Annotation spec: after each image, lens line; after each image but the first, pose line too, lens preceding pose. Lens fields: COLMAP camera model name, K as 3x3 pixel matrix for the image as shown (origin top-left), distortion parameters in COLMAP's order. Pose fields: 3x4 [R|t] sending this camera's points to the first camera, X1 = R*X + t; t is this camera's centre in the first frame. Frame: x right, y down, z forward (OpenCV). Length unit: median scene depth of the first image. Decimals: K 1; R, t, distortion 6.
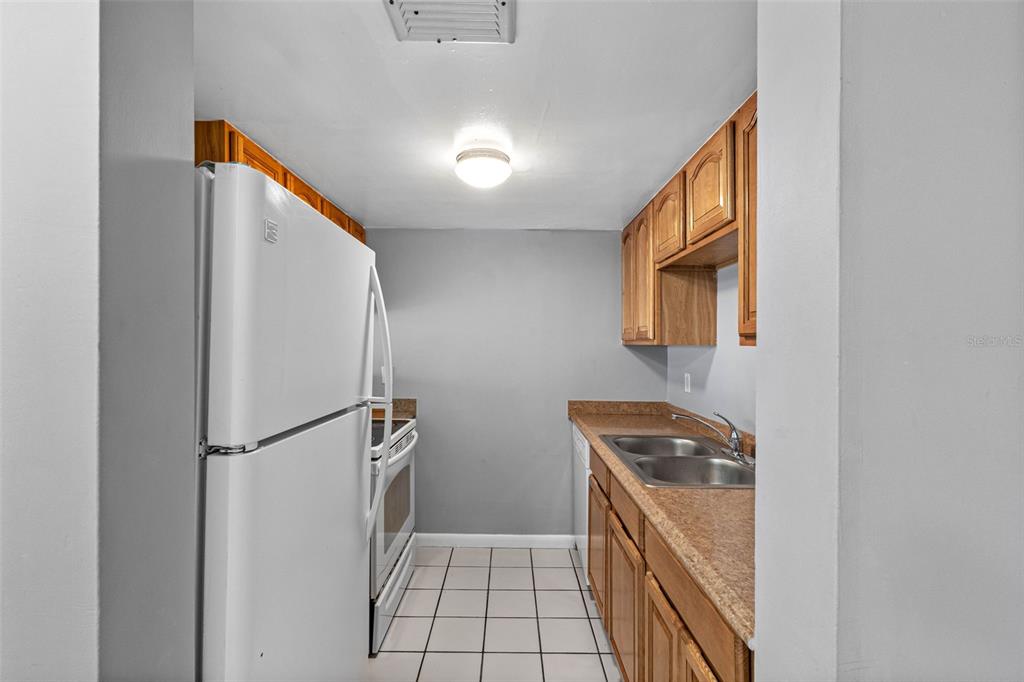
lens RADIAL K [[468.4, 0, 511.2], [0, 468.4, 343.0], [0, 0, 1]] dist [0.001095, -0.000094]
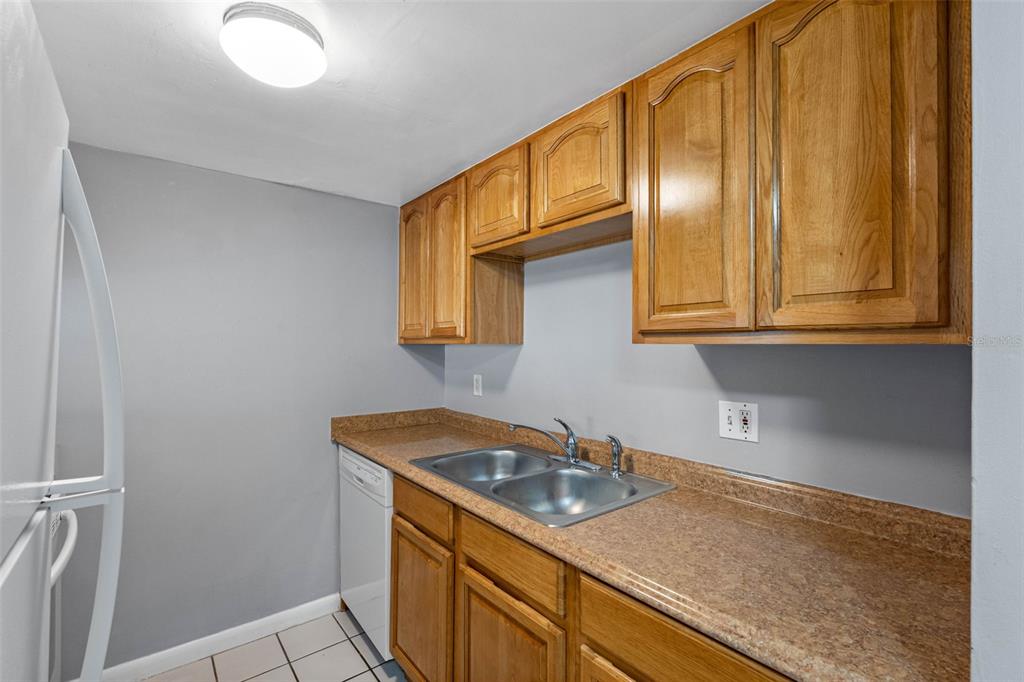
lens RADIAL K [[468.4, 0, 514.9], [0, 468.4, 334.9], [0, 0, 1]] dist [0.001095, -0.000094]
pose [[0.781495, 0.003138, 0.623903, -0.156858], [0.005698, 0.999910, -0.012167, -0.001018], [-0.623885, 0.013064, 0.781407, 0.283627]]
